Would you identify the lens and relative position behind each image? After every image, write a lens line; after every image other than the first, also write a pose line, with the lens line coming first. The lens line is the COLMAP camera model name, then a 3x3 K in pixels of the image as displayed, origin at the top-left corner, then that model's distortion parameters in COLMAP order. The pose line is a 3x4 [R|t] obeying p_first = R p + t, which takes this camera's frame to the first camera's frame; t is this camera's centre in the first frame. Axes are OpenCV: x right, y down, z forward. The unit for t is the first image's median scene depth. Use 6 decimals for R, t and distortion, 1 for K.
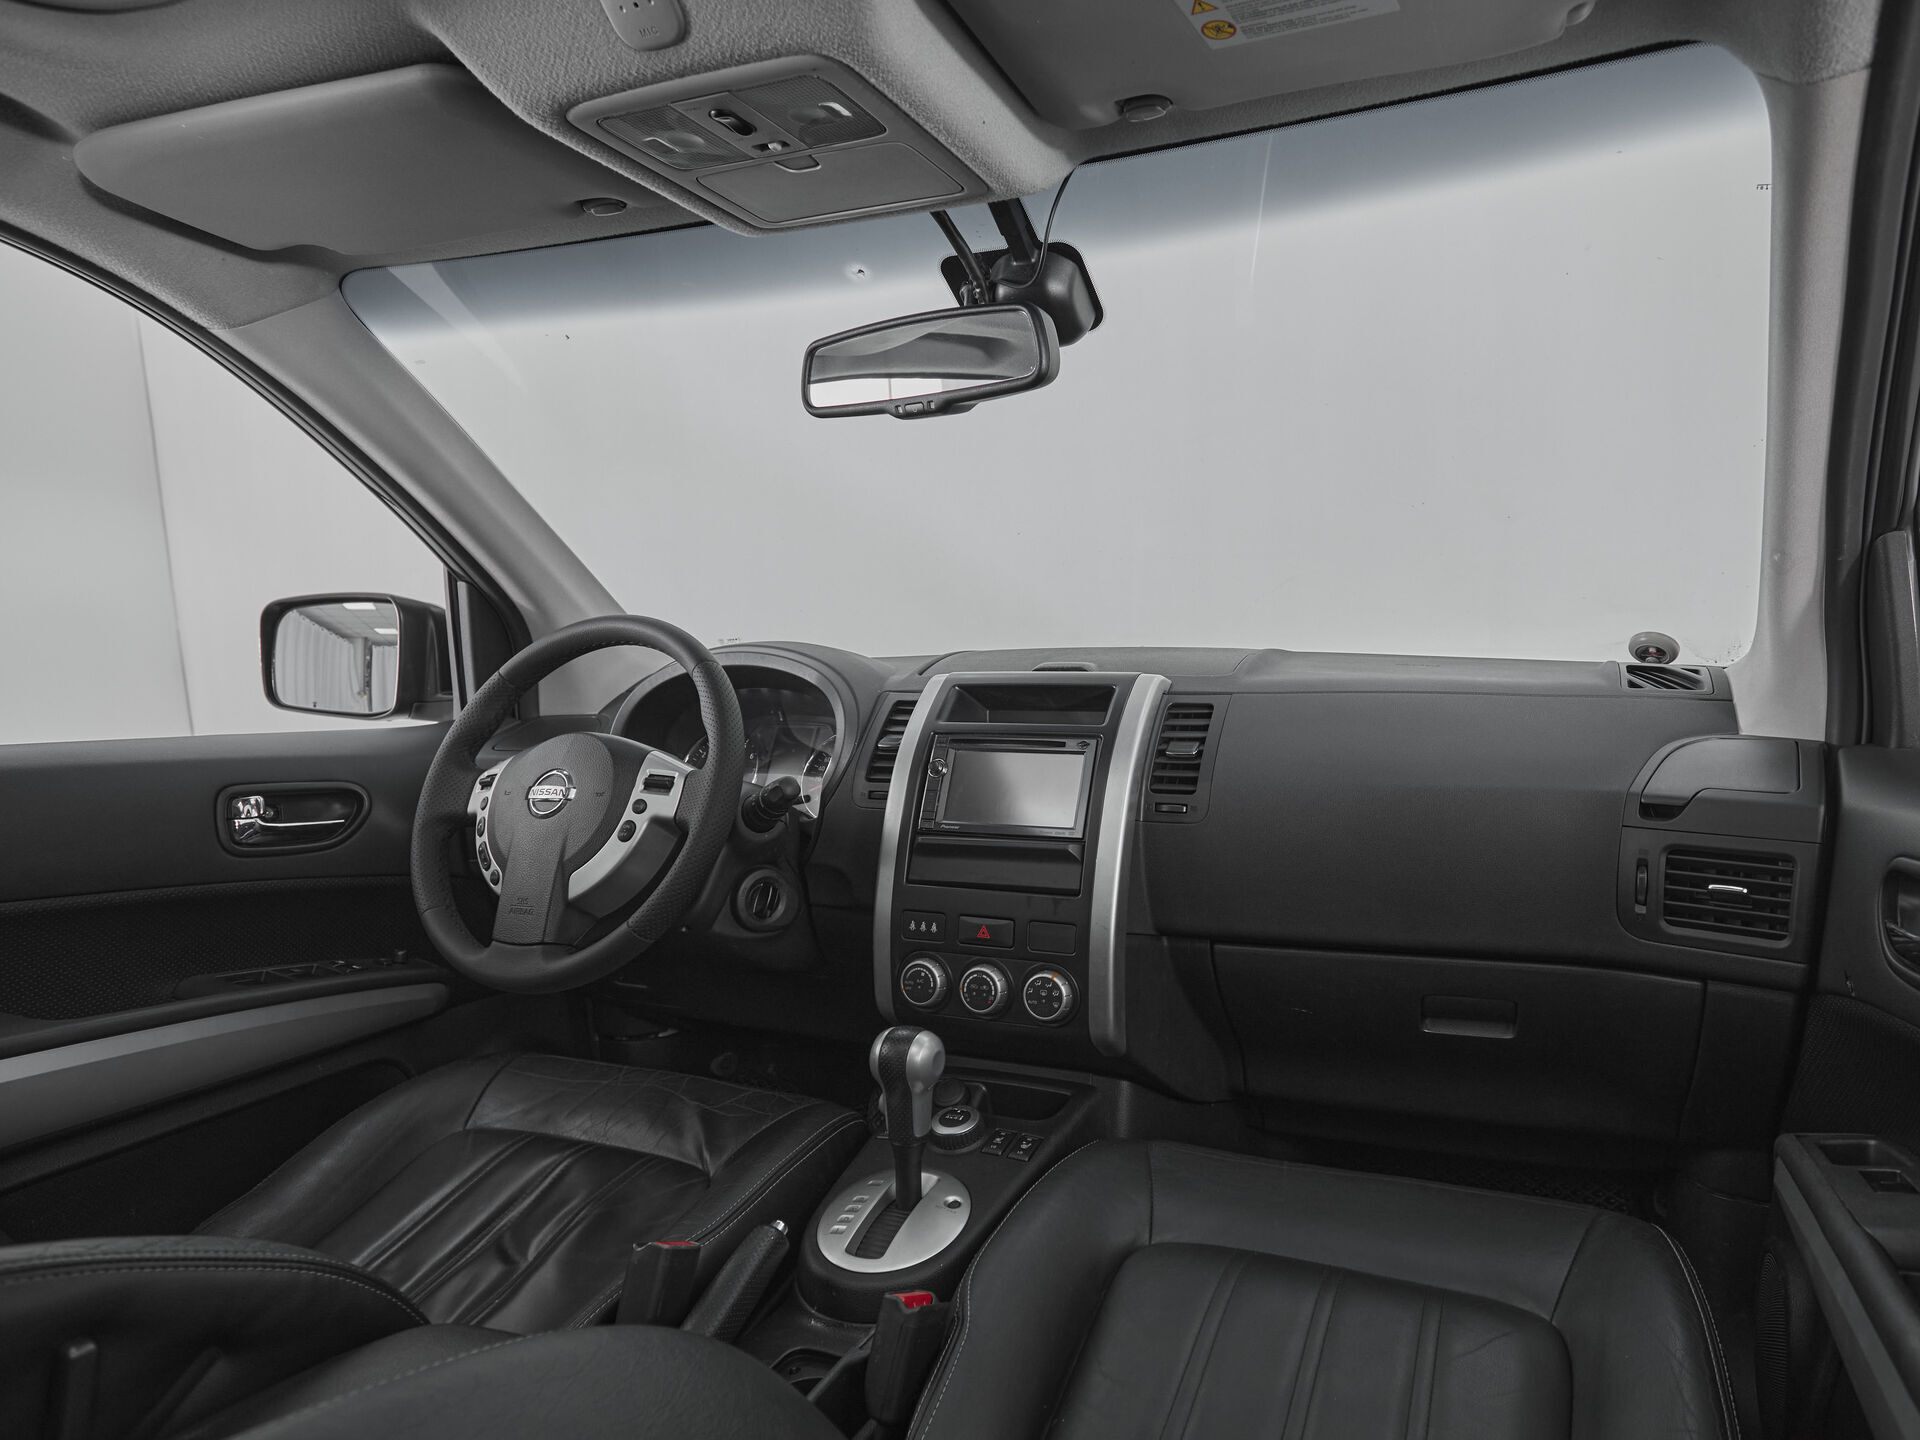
lens RADIAL K [[1204.2, 0, 1115.1], [0, 1204.2, 813.1], [0, 0, 1]] dist [-0.004202, 0.001020]
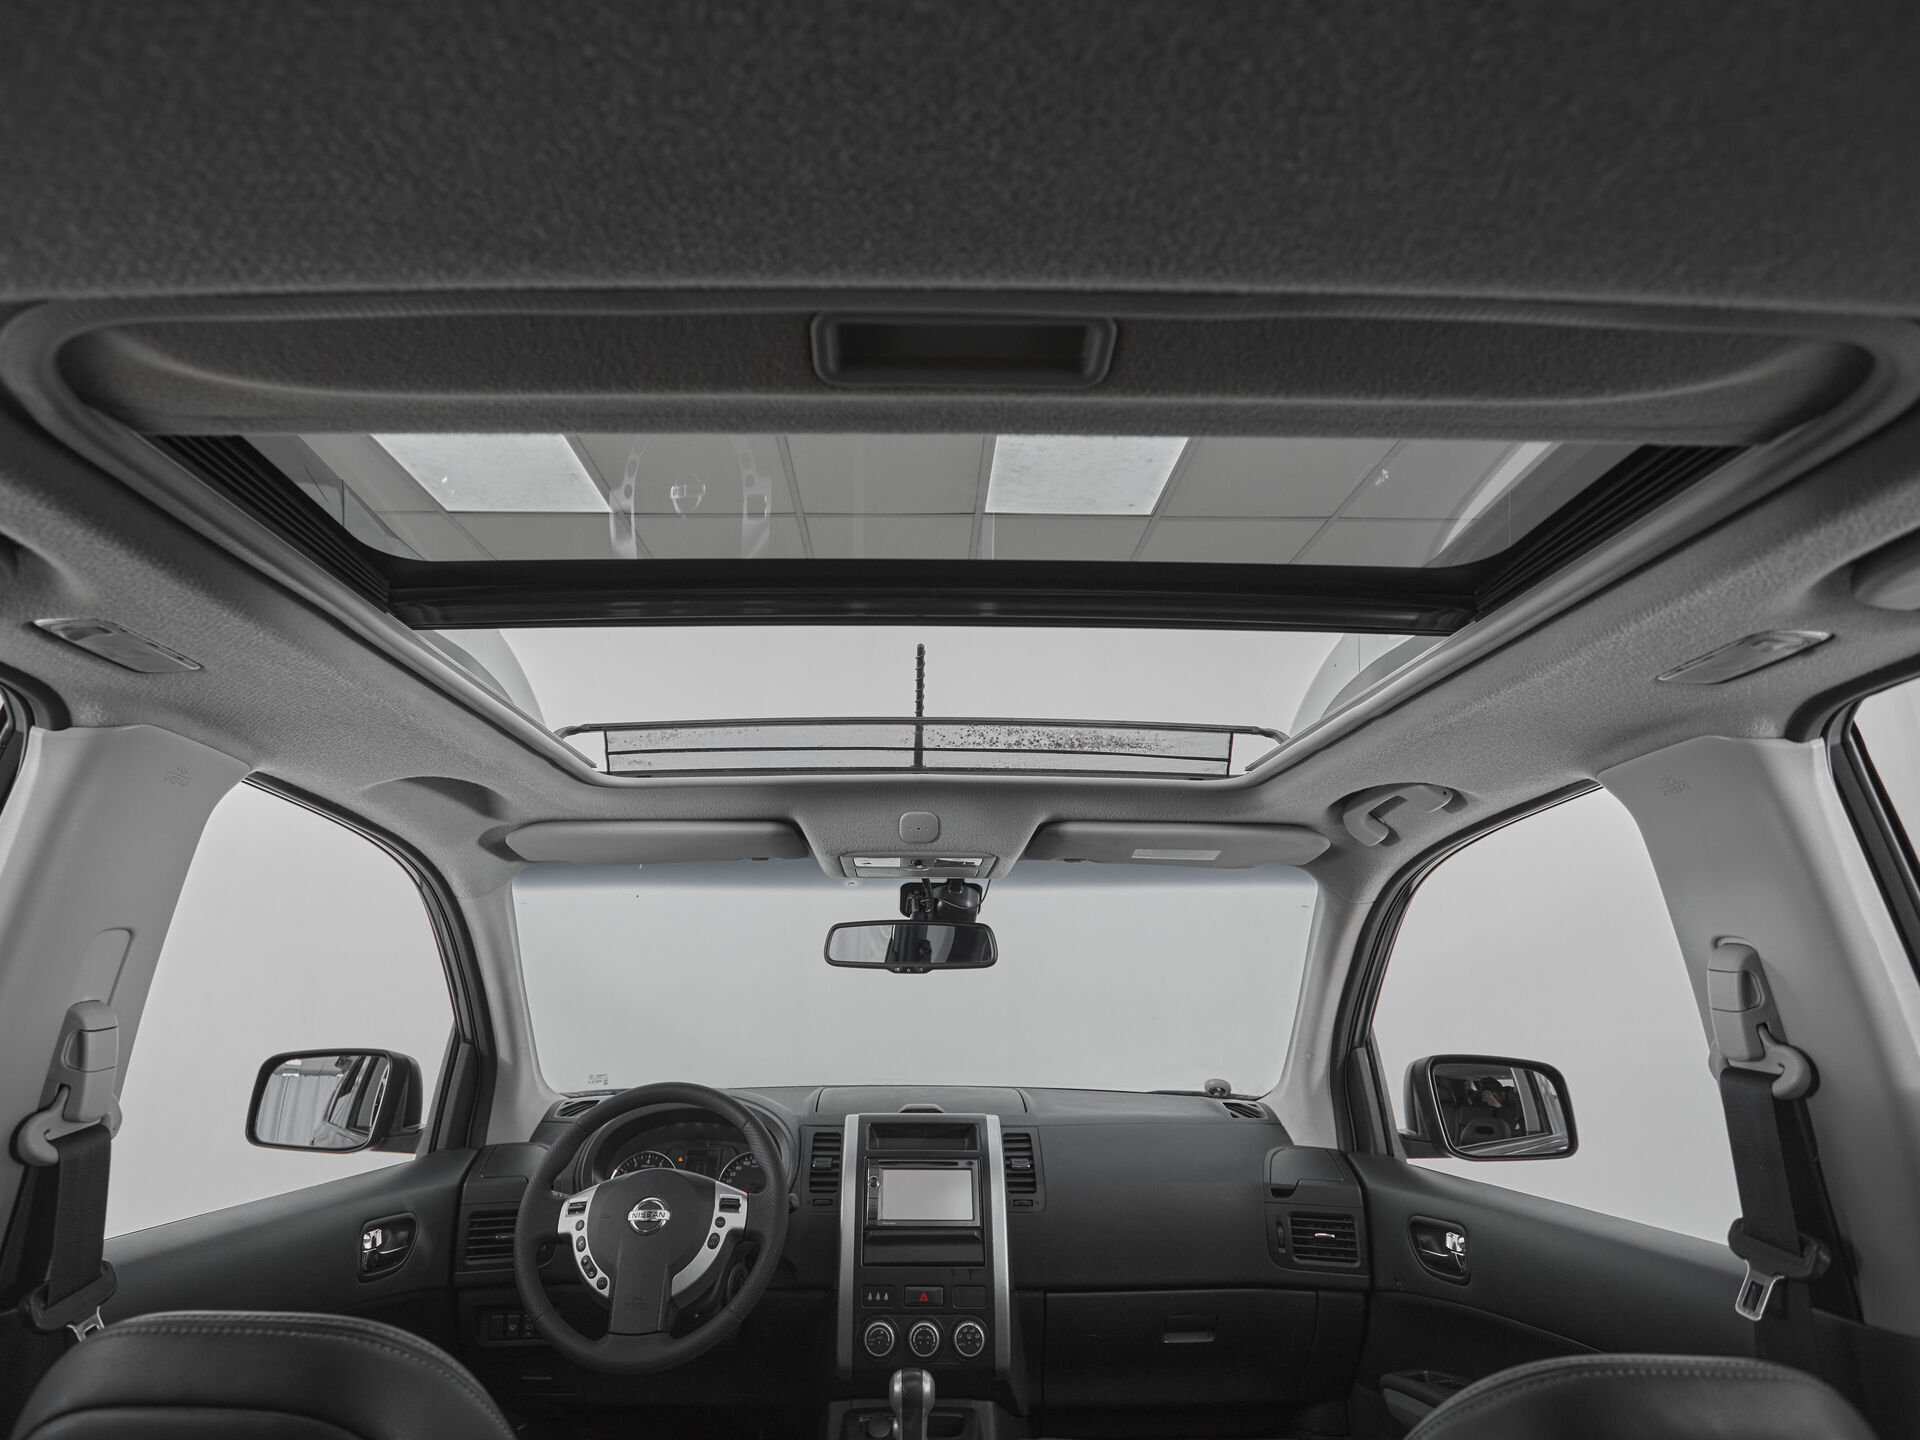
lens RADIAL K [[1023.5, 0, 911.6], [0, 1023.5, 717.8], [0, 0, 1]] dist [-0.000477, -0.000462]
pose [[0.928780, 0.111367, 0.353504, -0.680612], [0.039803, 0.918301, -0.393876, -0.069663], [-0.368488, 0.379895, 0.848467, -0.412853]]
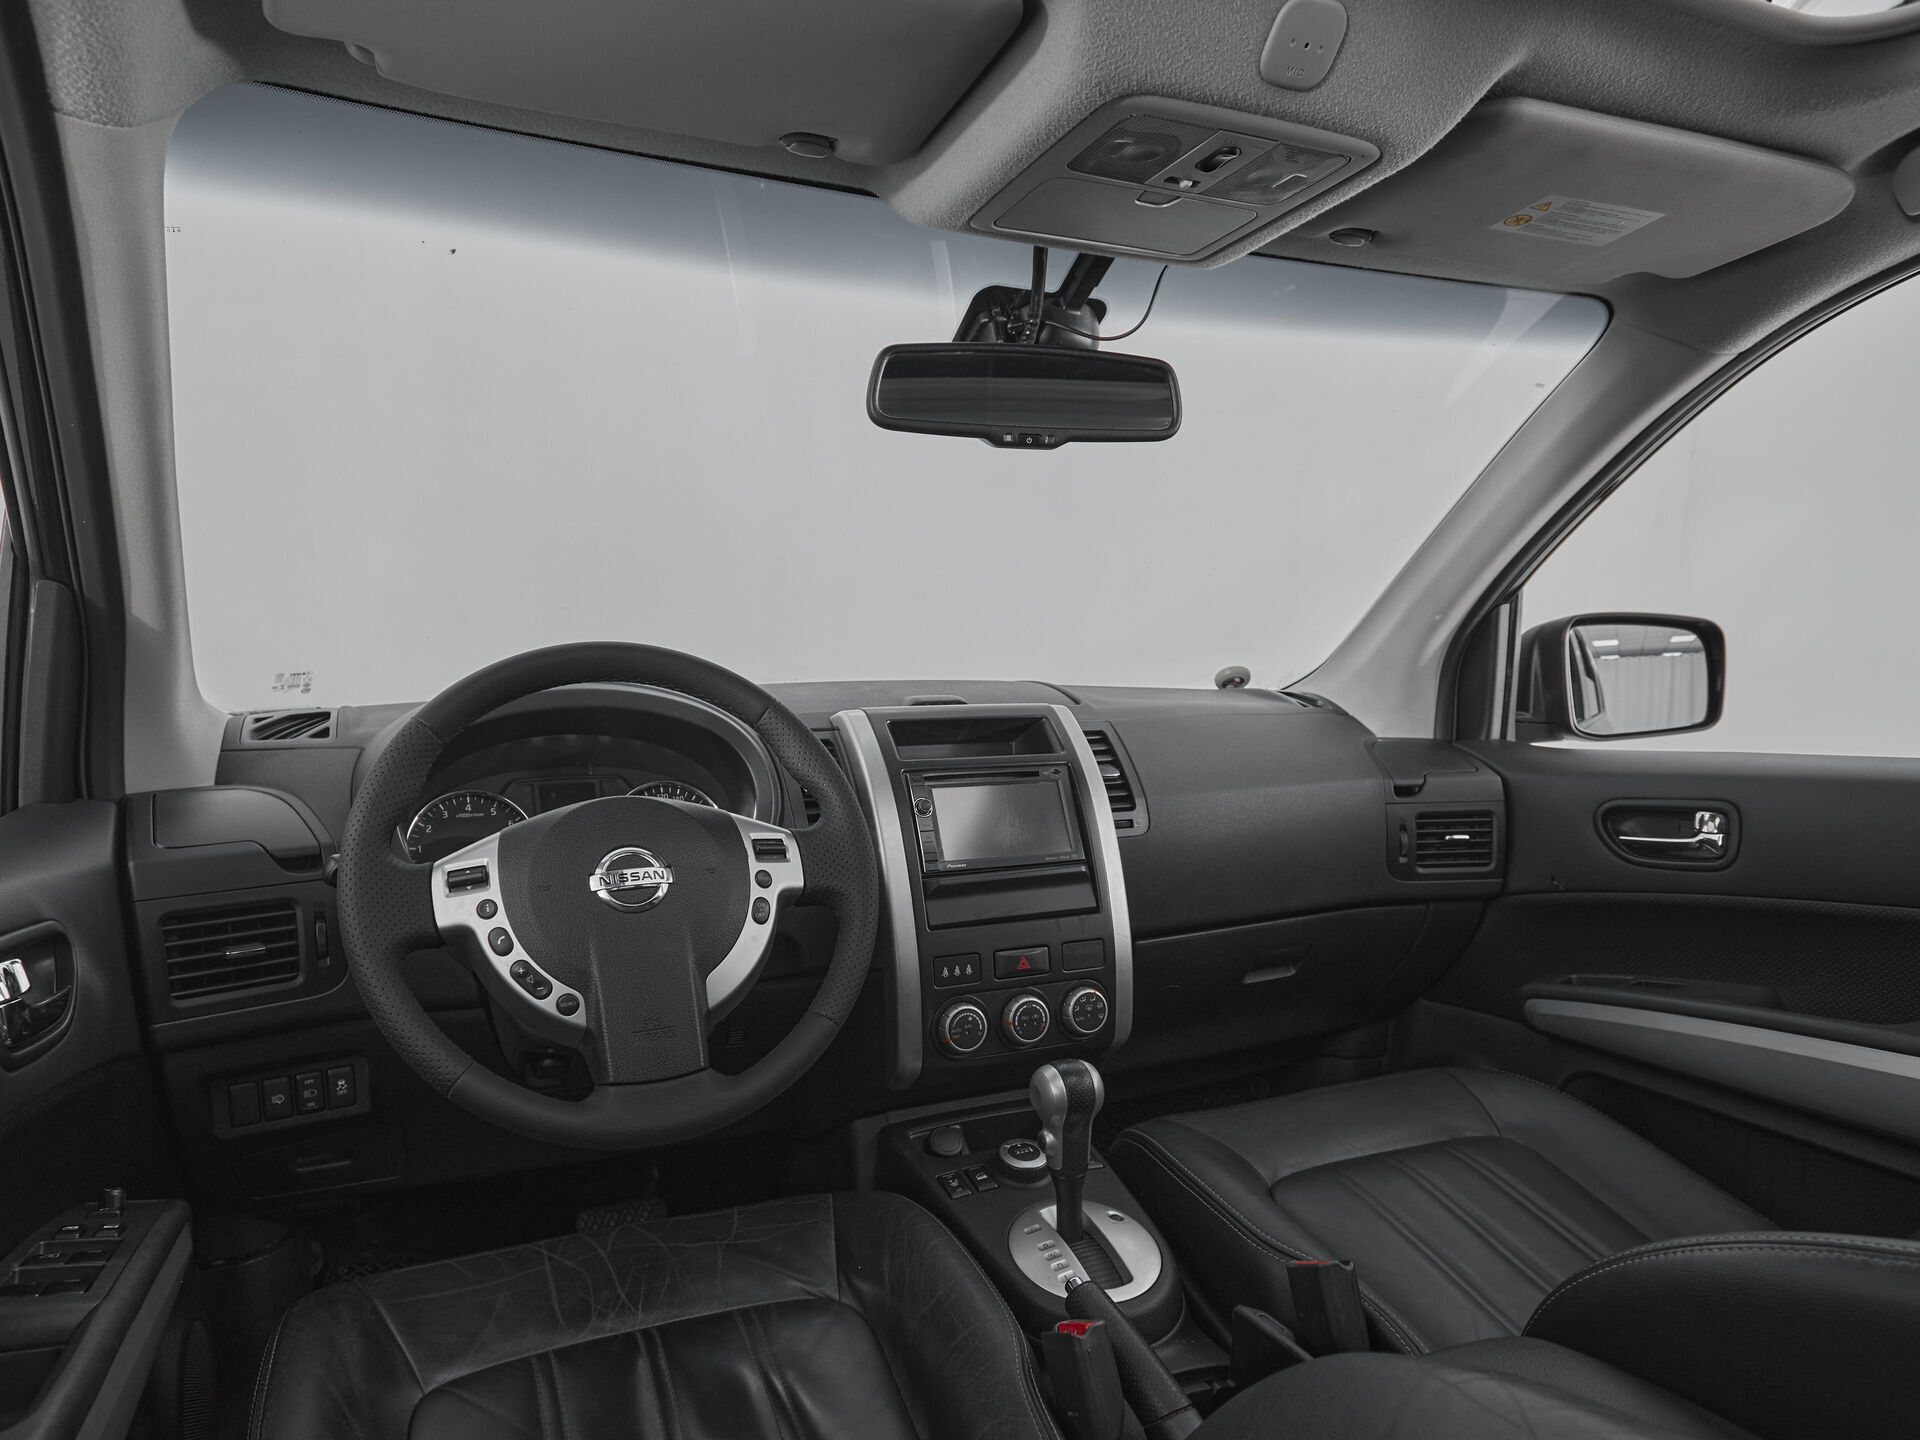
lens RADIAL K [[1204.2, 0, 934.9], [0, 1204.2, 842.6], [0, 0, 1]] dist [-0.004202, 0.001020]
pose [[0.707045, -0.101204, 0.699890, -0.859707], [0.103483, 0.993860, 0.039172, -0.048845], [-0.699556, 0.044730, 0.713176, 0.328330]]
